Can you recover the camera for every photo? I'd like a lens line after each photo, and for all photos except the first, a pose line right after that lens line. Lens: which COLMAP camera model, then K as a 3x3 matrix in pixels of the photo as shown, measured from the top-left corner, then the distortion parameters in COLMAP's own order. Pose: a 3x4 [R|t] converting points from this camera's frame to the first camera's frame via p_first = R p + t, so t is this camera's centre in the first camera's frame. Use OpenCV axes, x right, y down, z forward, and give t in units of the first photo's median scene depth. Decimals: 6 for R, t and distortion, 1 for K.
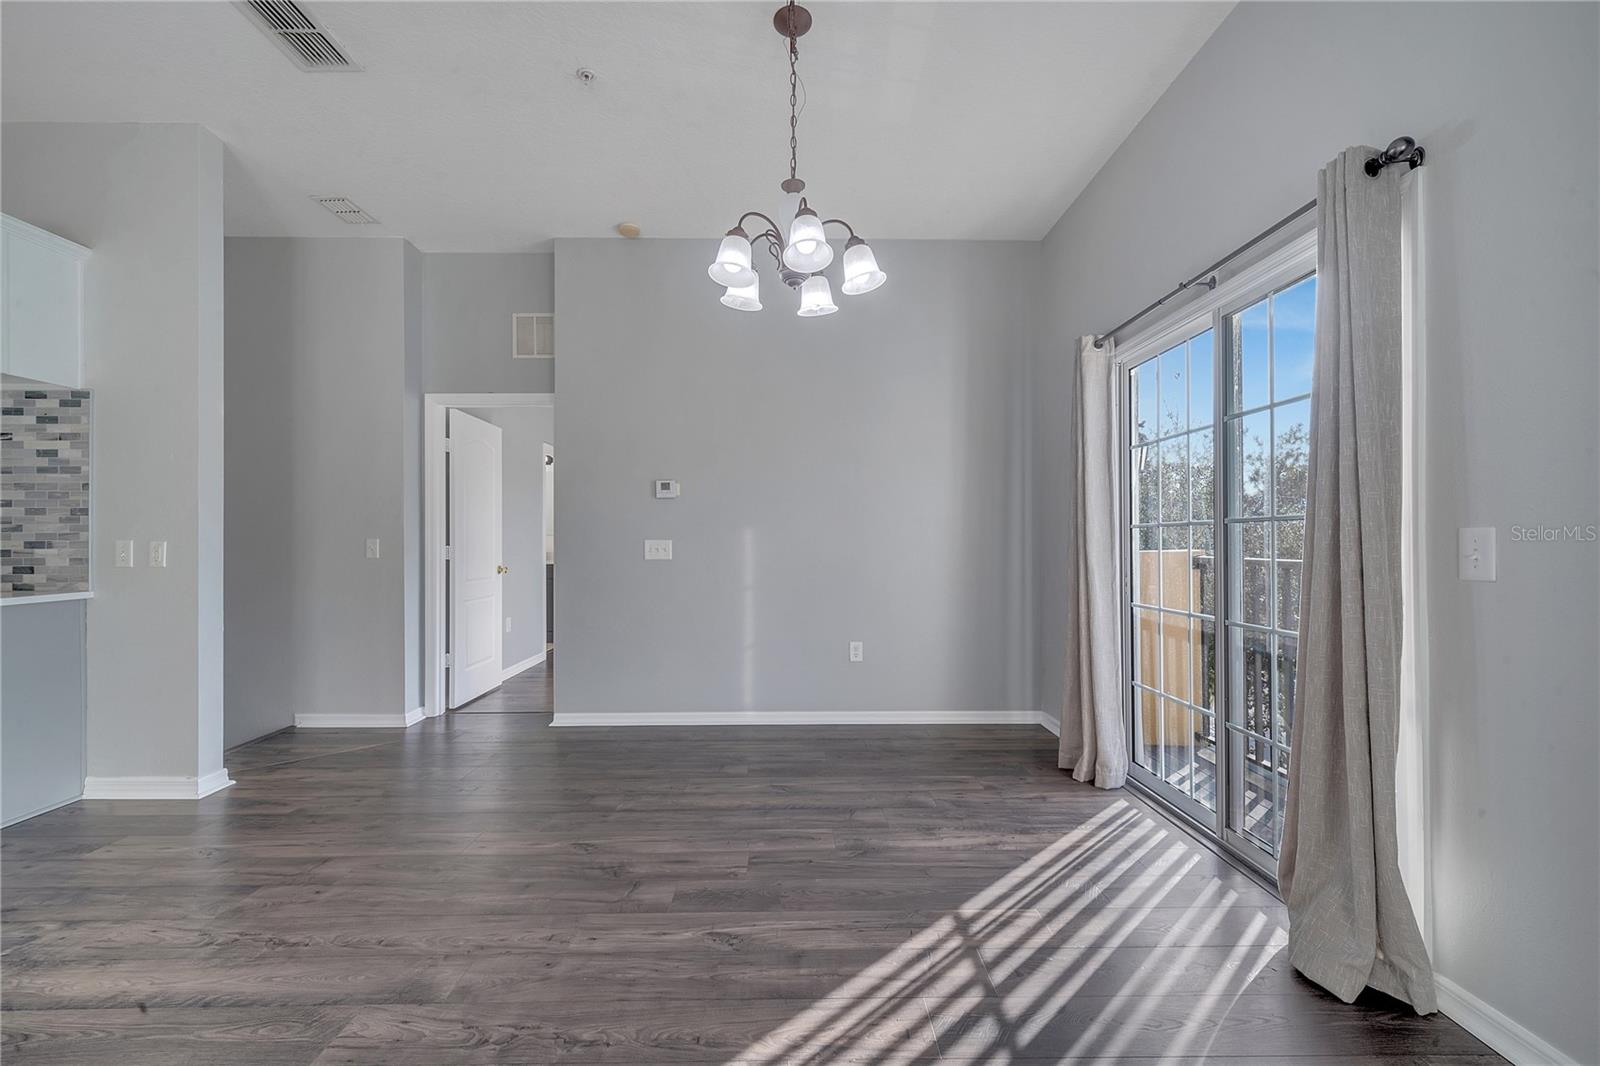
lens RADIAL K [[645.0, 0, 796.9], [0, 645.0, 536.8], [0, 0, 1]] dist [0.002781, -0.001900]
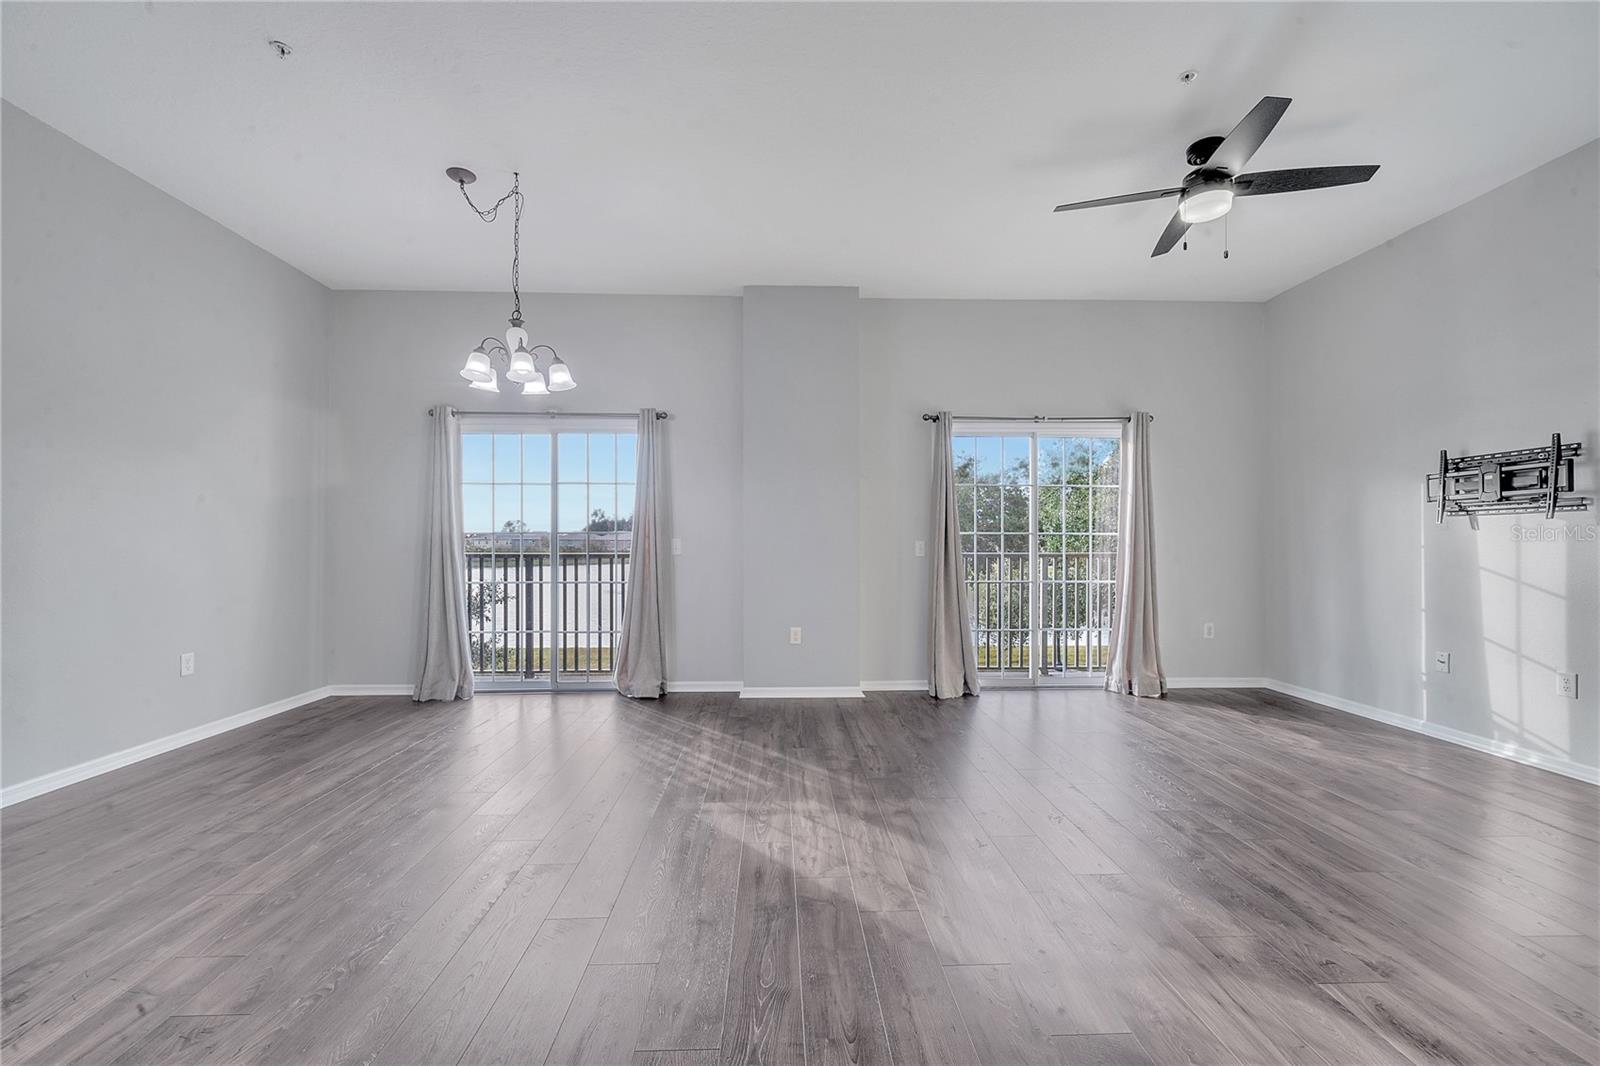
lens RADIAL K [[645.0, 0, 796.3], [0, 645.0, 537.2], [0, 0, 1]] dist [0.002781, -0.001900]
pose [[-0.021439, 0.011988, 0.999698, -1.160892], [-0.010391, 0.999871, -0.012213, 0.004873], [-0.999716, -0.010649, -0.021312, 0.239799]]
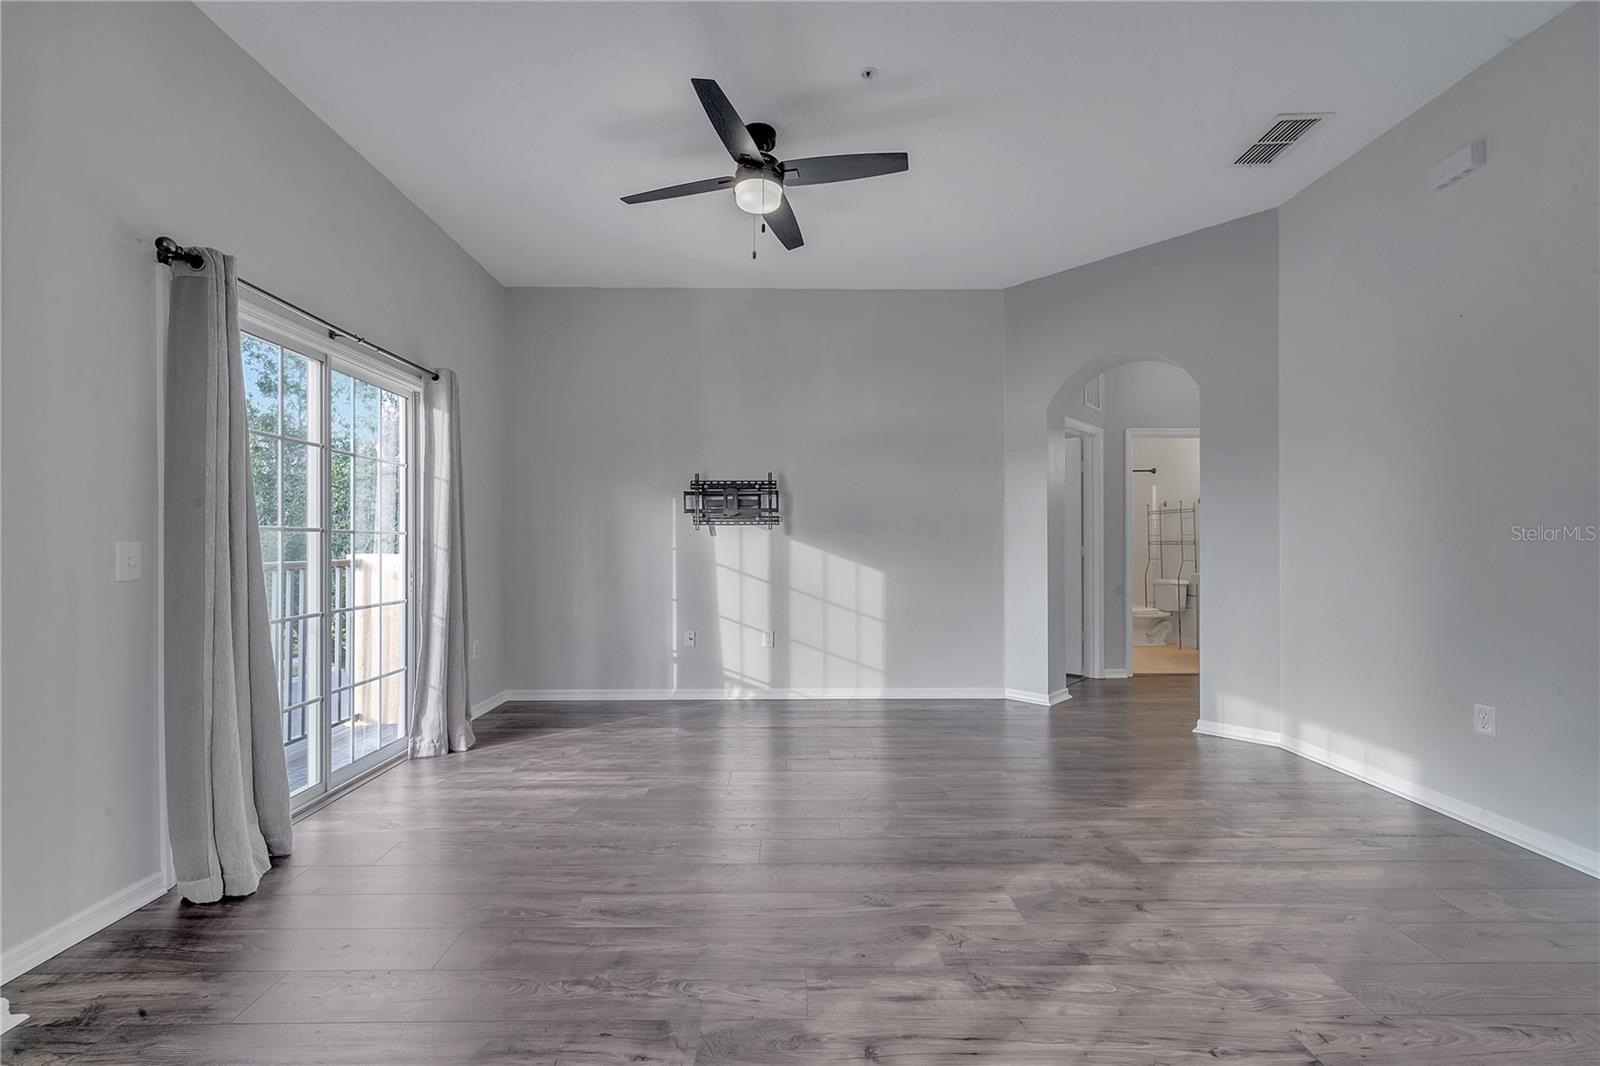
lens RADIAL K [[645.0, 0, 791.9], [0, 645.0, 544.5], [0, 0, 1]] dist [0.002781, -0.001900]
pose [[-0.999982, 0.003490, 0.004902, -0.165123], [0.003437, 0.999935, -0.010868, 0.002425], [-0.004940, -0.010851, -0.999929, 0.568066]]
